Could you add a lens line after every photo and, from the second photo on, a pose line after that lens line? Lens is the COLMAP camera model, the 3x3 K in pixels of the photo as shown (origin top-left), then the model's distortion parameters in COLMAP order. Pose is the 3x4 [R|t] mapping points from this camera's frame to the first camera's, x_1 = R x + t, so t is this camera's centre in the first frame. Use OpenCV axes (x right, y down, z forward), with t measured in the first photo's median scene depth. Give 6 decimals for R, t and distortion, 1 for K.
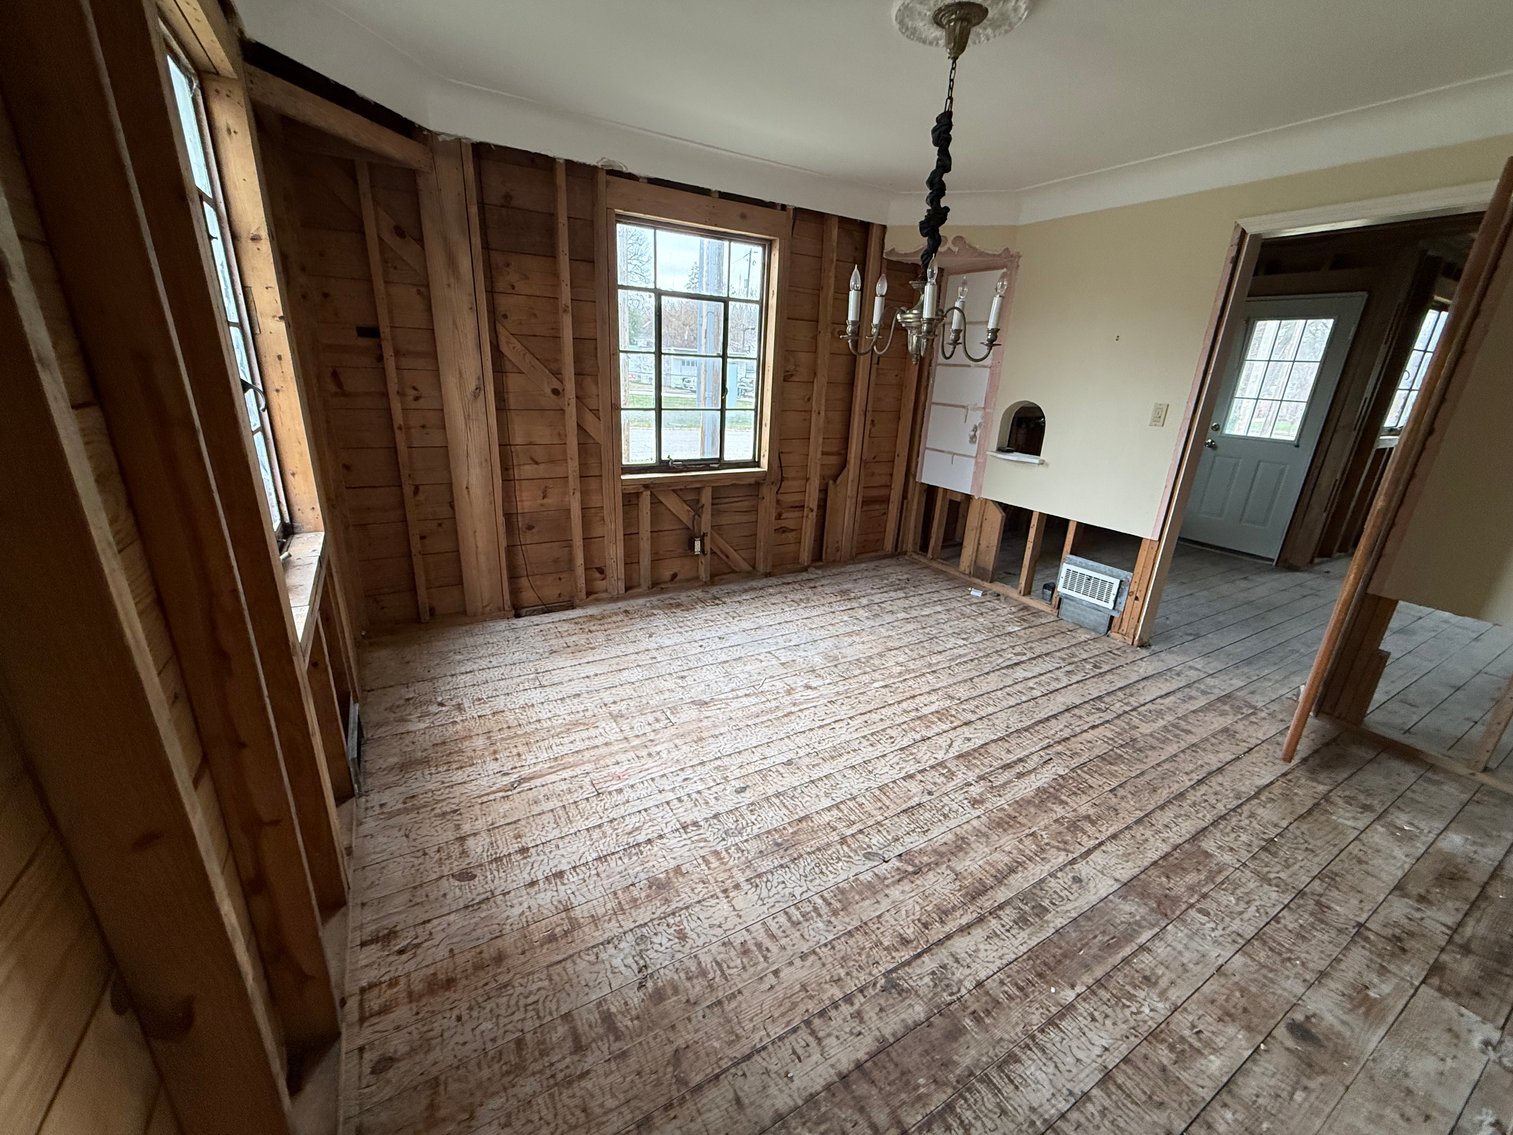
lens RADIAL K [[603.3, 0, 754.0], [0, 603.3, 570.1], [0, 0, 1]] dist [0.004269, 0.000195]
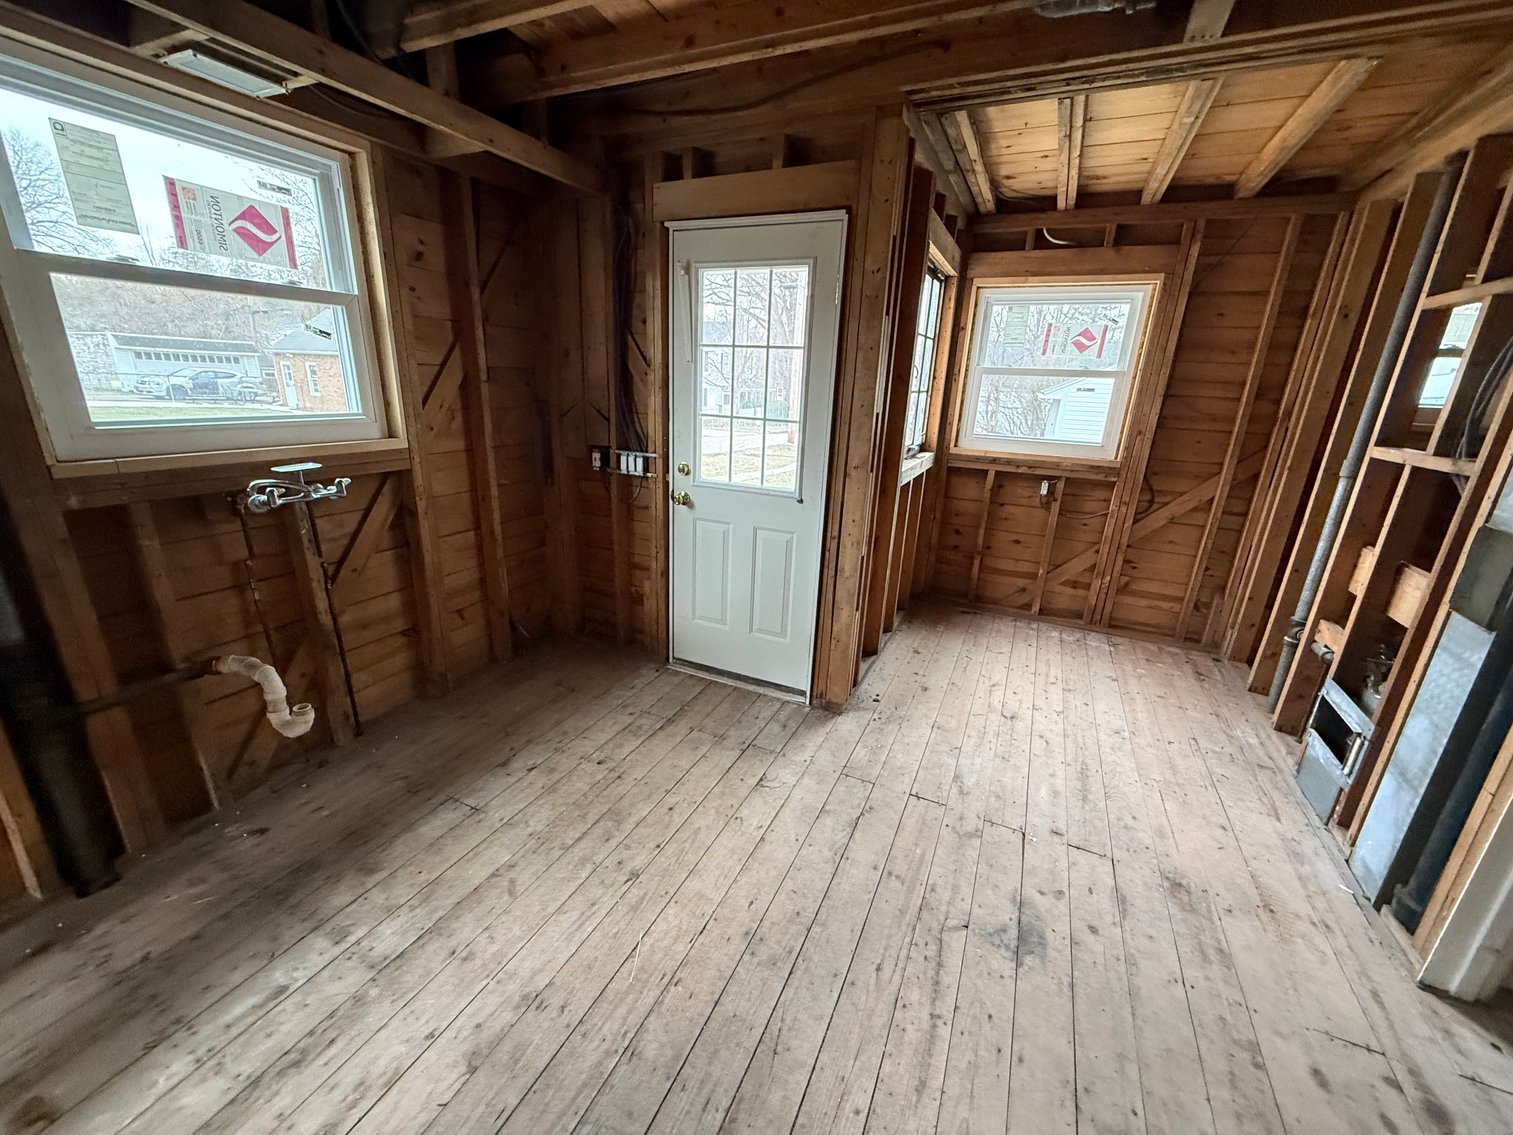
lens RADIAL K [[603.3, 0, 759.2], [0, 603.3, 569.2], [0, 0, 1]] dist [0.004269, 0.000195]
pose [[0.827061, -0.171379, 0.535350, 0.192064], [0.171541, 0.983909, 0.049961, -0.060841], [-0.535298, 0.050514, 0.843152, 0.191766]]
